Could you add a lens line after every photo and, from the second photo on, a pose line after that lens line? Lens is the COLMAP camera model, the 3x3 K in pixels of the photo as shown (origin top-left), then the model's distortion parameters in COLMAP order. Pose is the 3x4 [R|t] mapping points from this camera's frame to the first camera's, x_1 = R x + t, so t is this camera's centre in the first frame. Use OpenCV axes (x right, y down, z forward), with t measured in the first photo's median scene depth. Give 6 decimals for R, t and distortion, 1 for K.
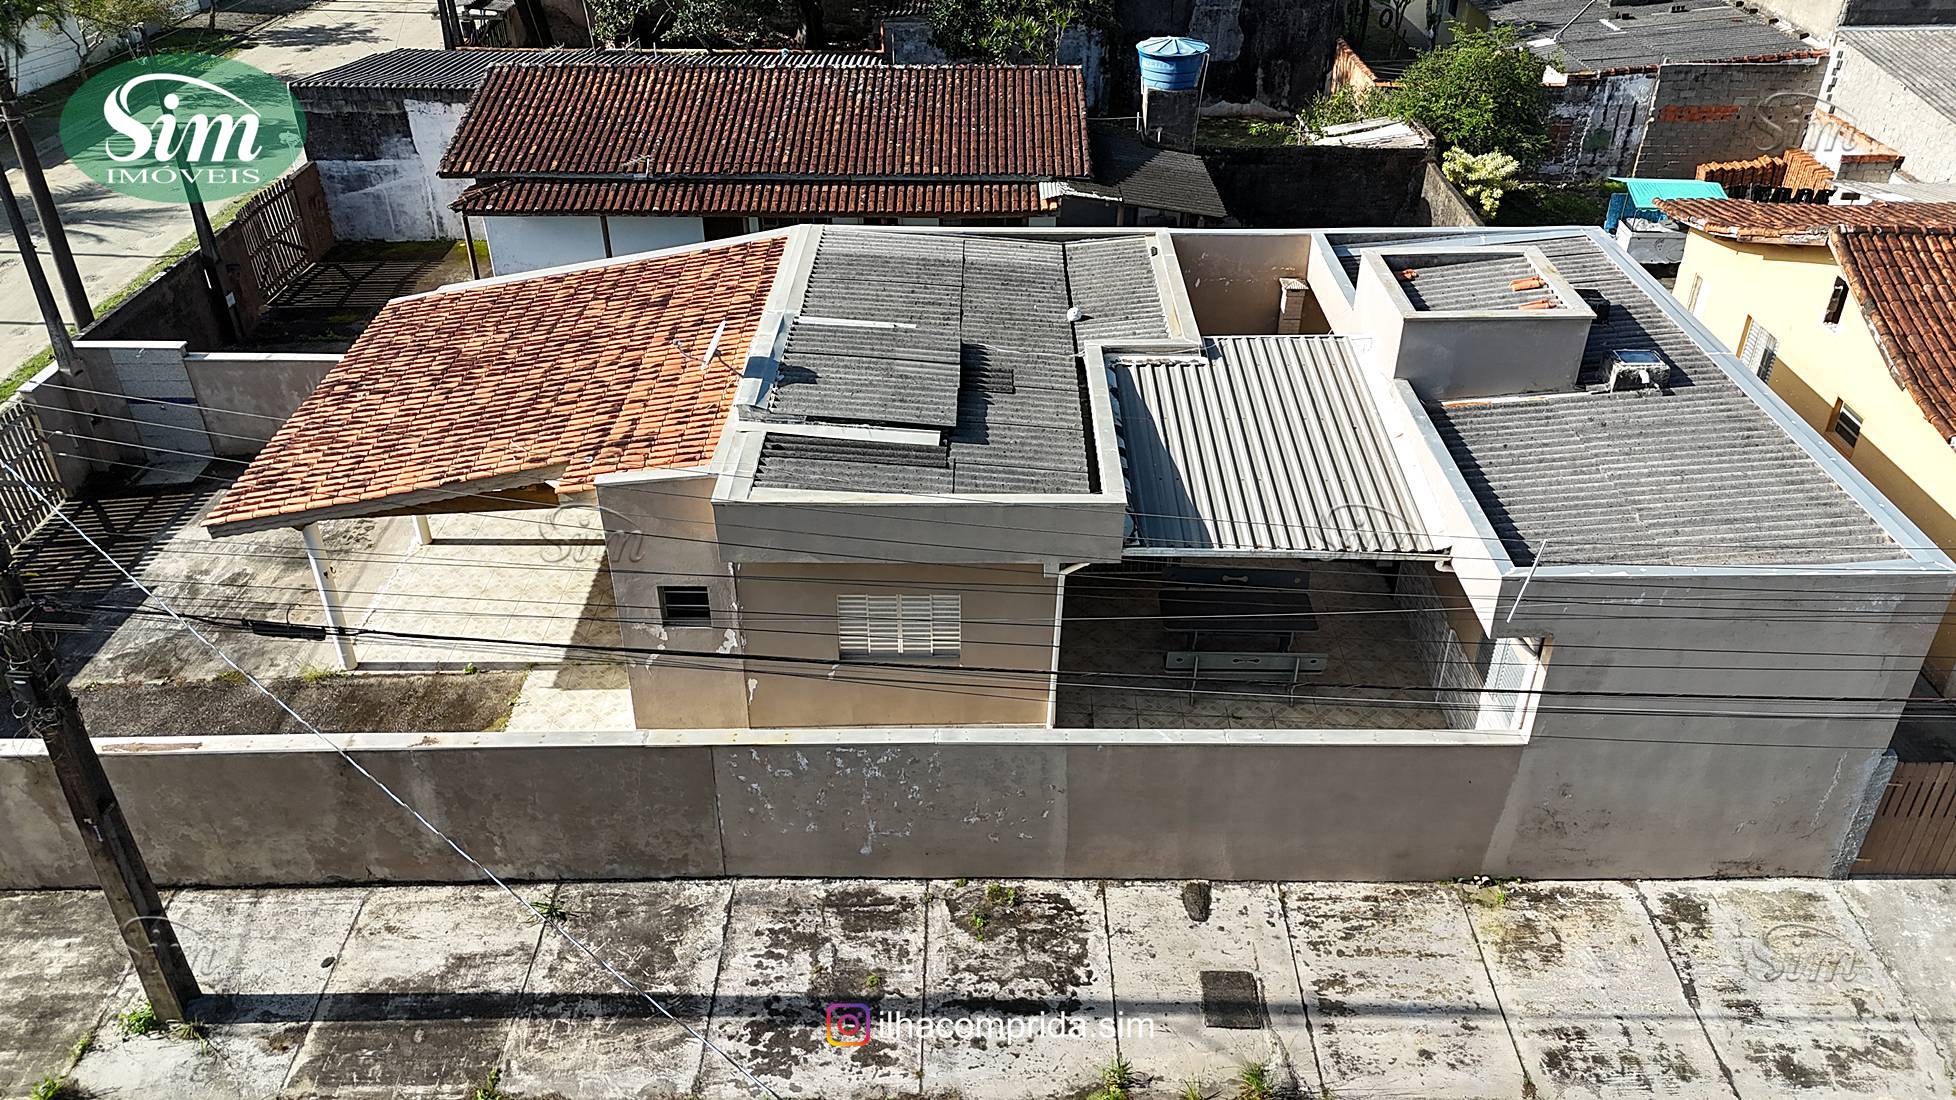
lens RADIAL K [[1435.7, 0, 980.8], [0, 1435.7, 543.4], [0, 0, 1]] dist [0.046435, -0.032359]
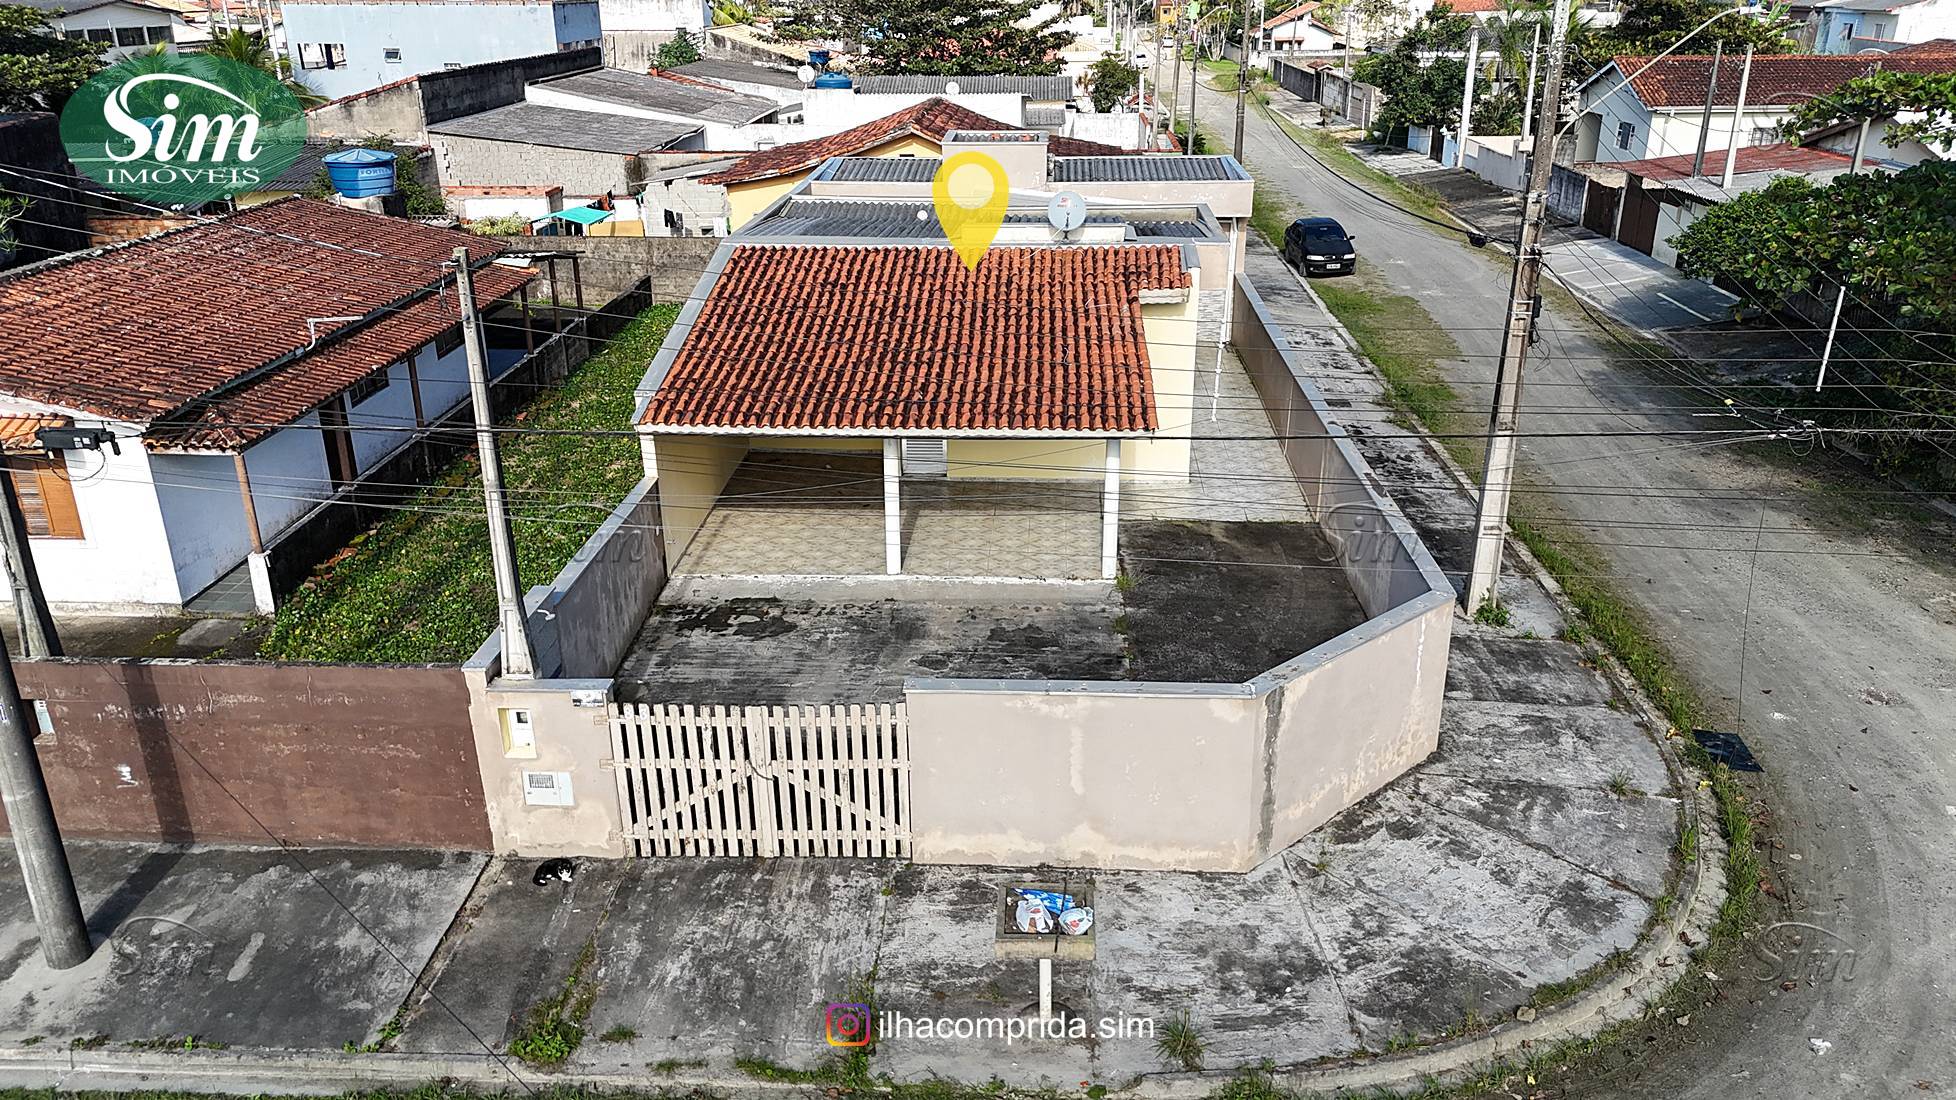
lens RADIAL K [[1435.7, 0, 973.3], [0, 1435.7, 562.9], [0, 0, 1]] dist [0.046435, -0.032359]
pose [[0.049386, -0.376274, 0.925191, -0.987529], [0.536506, 0.791327, 0.293193, -0.201299], [-0.842450, 0.481892, 0.240954, 0.571253]]
